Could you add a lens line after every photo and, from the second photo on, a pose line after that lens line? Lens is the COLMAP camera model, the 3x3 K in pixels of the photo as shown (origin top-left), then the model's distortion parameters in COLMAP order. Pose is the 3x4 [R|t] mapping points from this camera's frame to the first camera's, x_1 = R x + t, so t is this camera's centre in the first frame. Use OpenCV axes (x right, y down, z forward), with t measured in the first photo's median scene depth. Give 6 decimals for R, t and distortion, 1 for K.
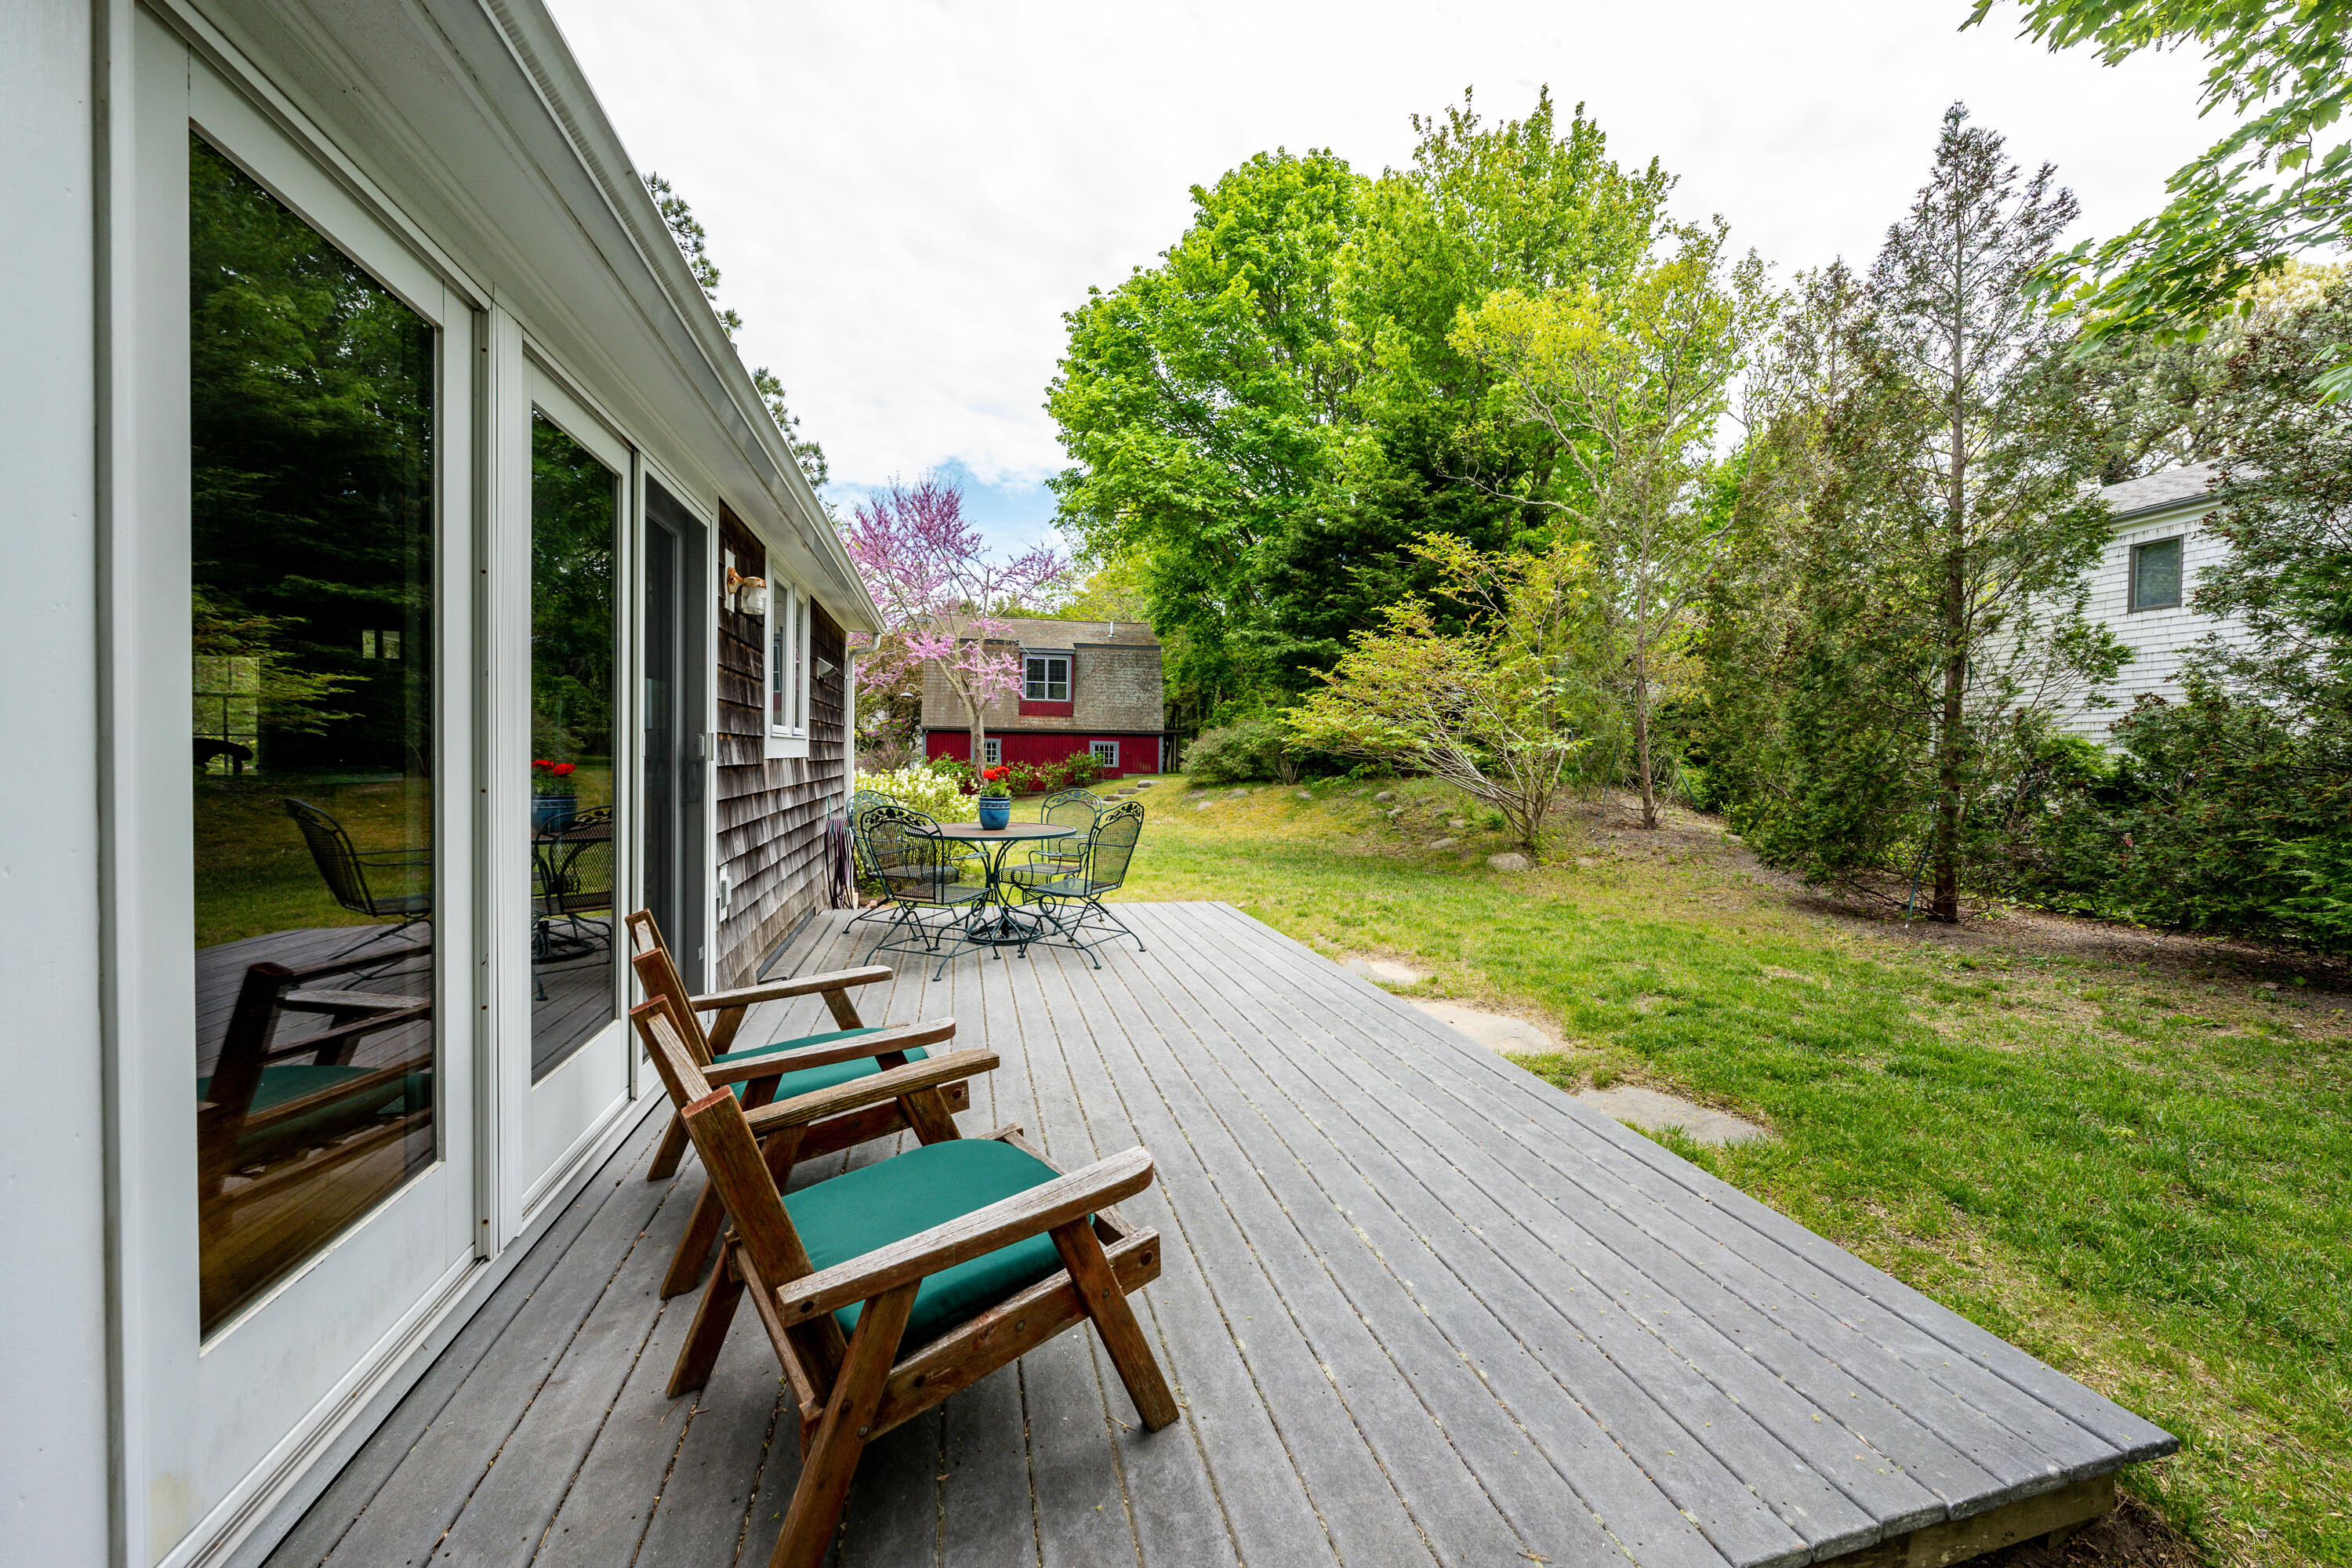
lens RADIAL K [[811.0, 0, 1172.5], [0, 811.0, 772.1], [0, 0, 1]] dist [-0.000728, -0.000111]
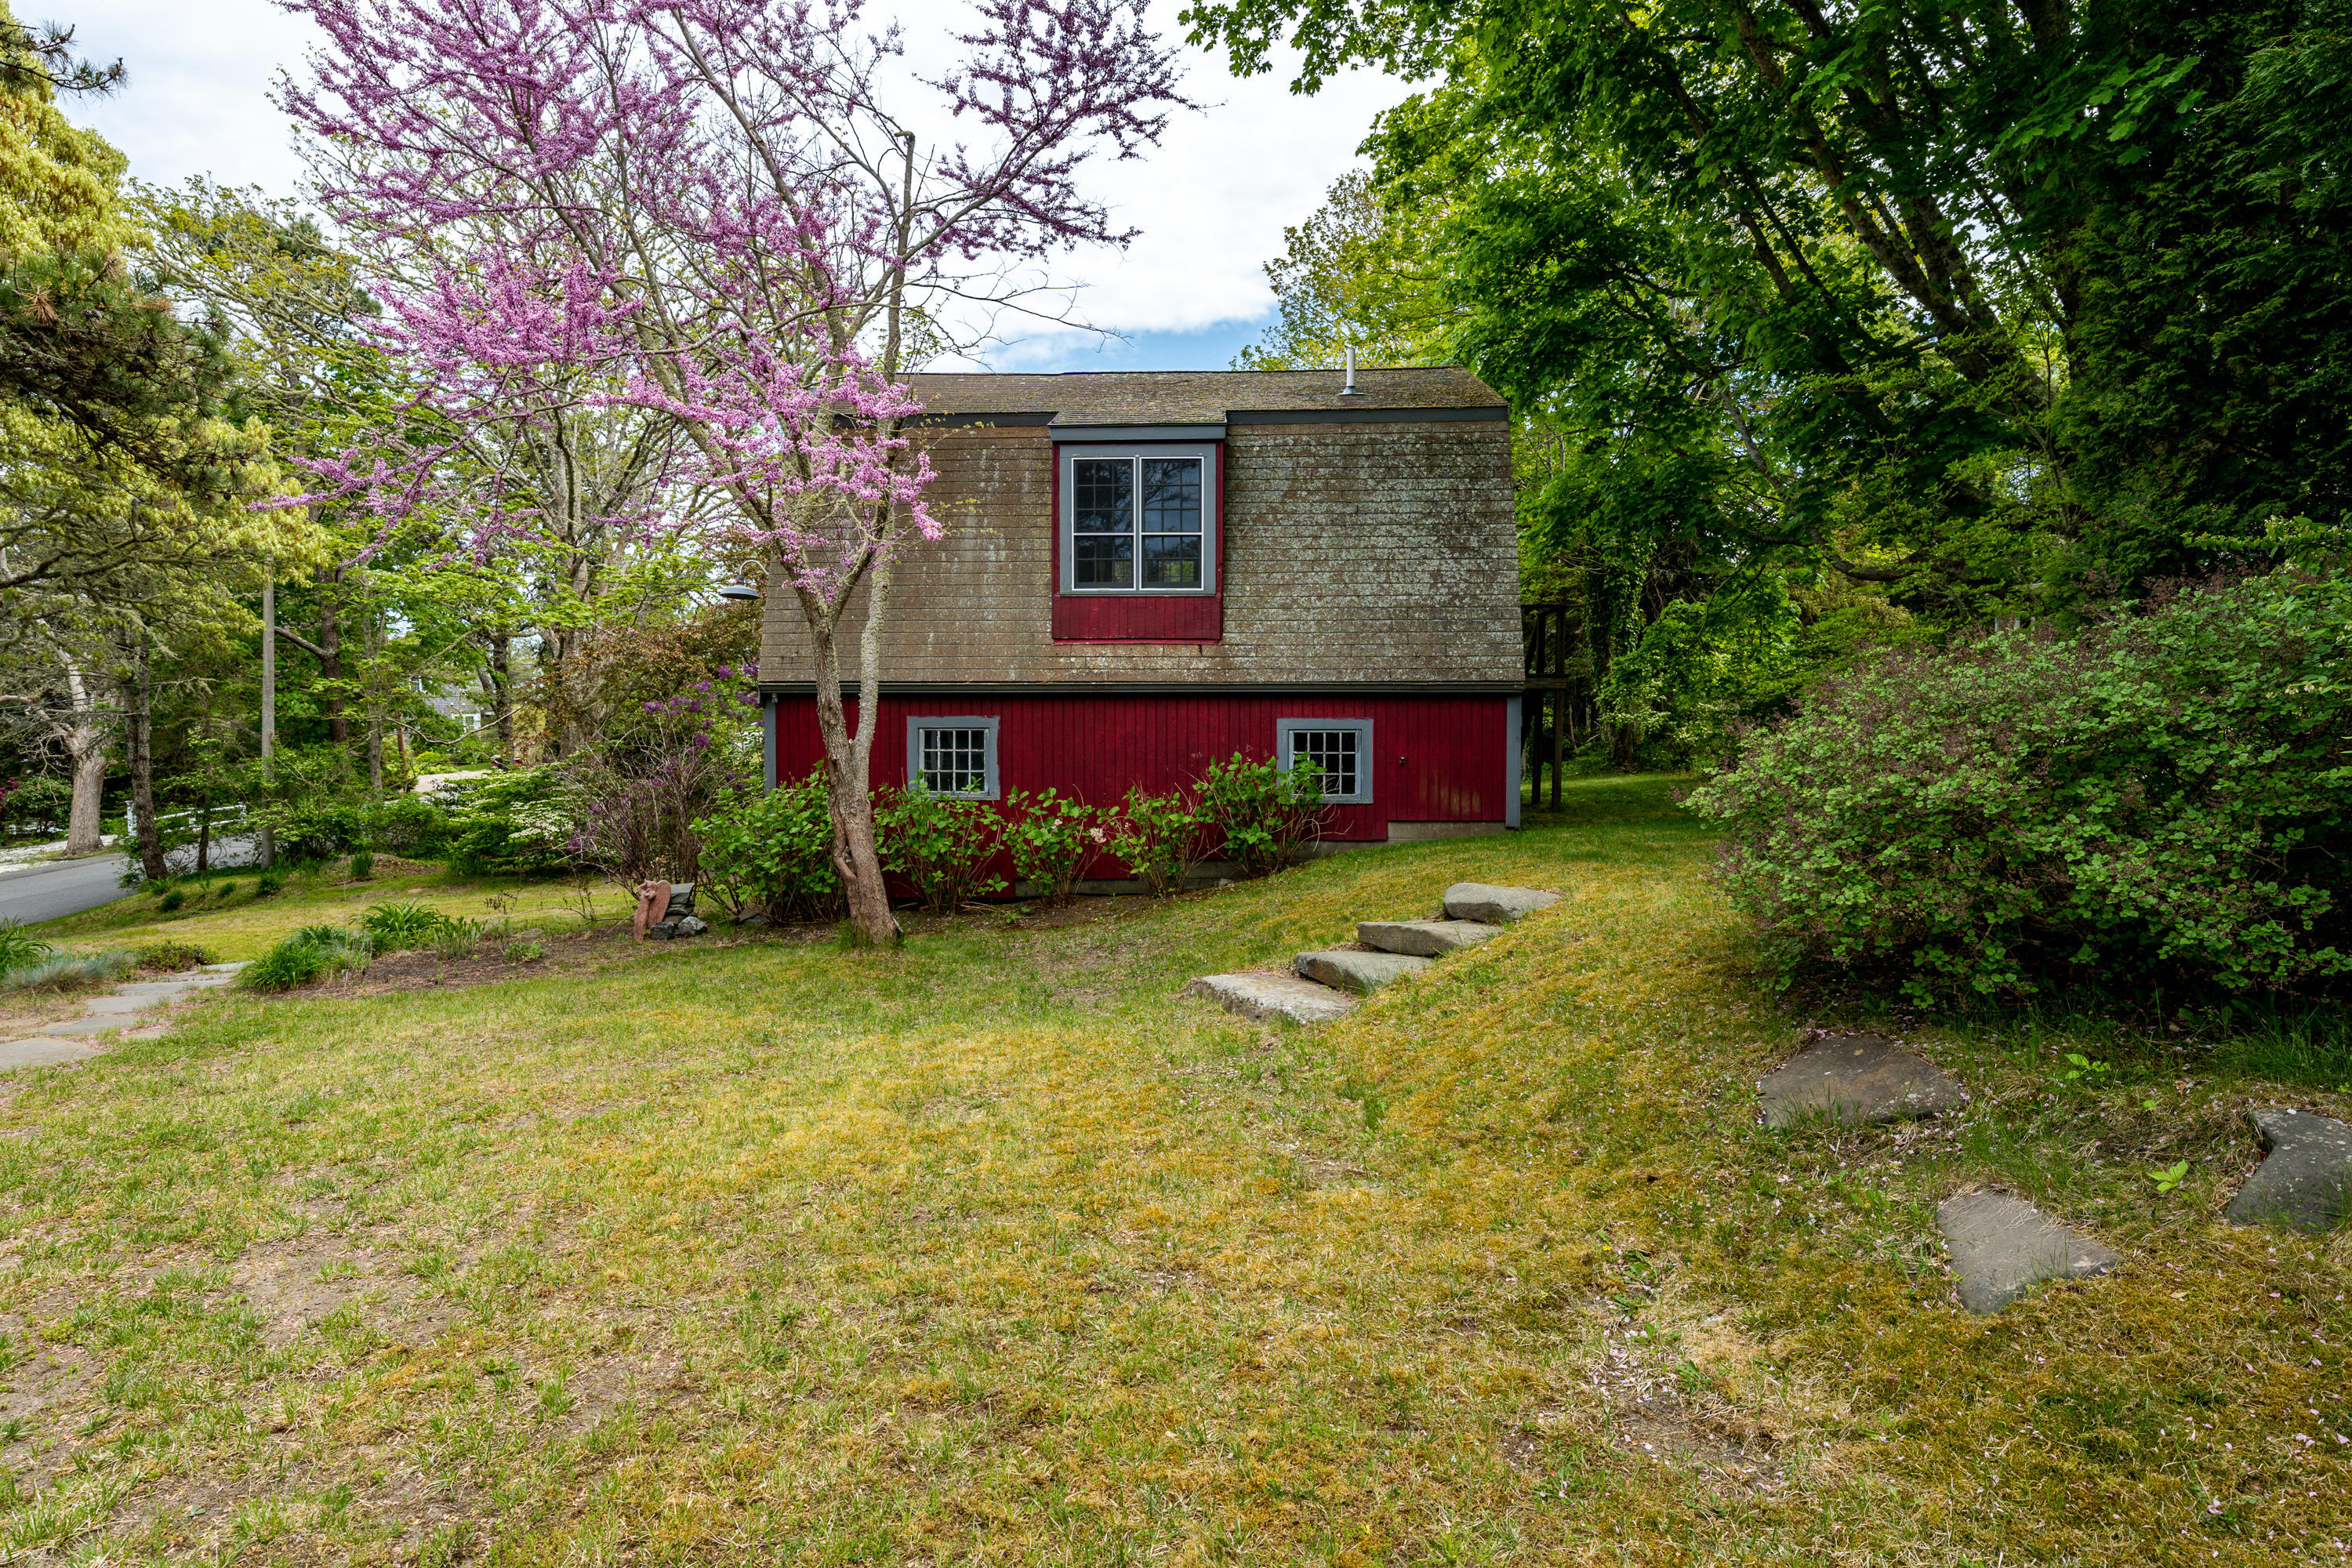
lens RADIAL K [[1358.6, 0, 1173.0], [0, 1358.6, 768.7], [0, 0, 1]] dist [-0.000149, 0.000013]
pose [[0.974467, -0.007677, -0.224399, -0.025278], [0.008285, 0.999964, 0.001770, -0.020869], [0.224377, -0.003584, 0.974496, 0.492471]]
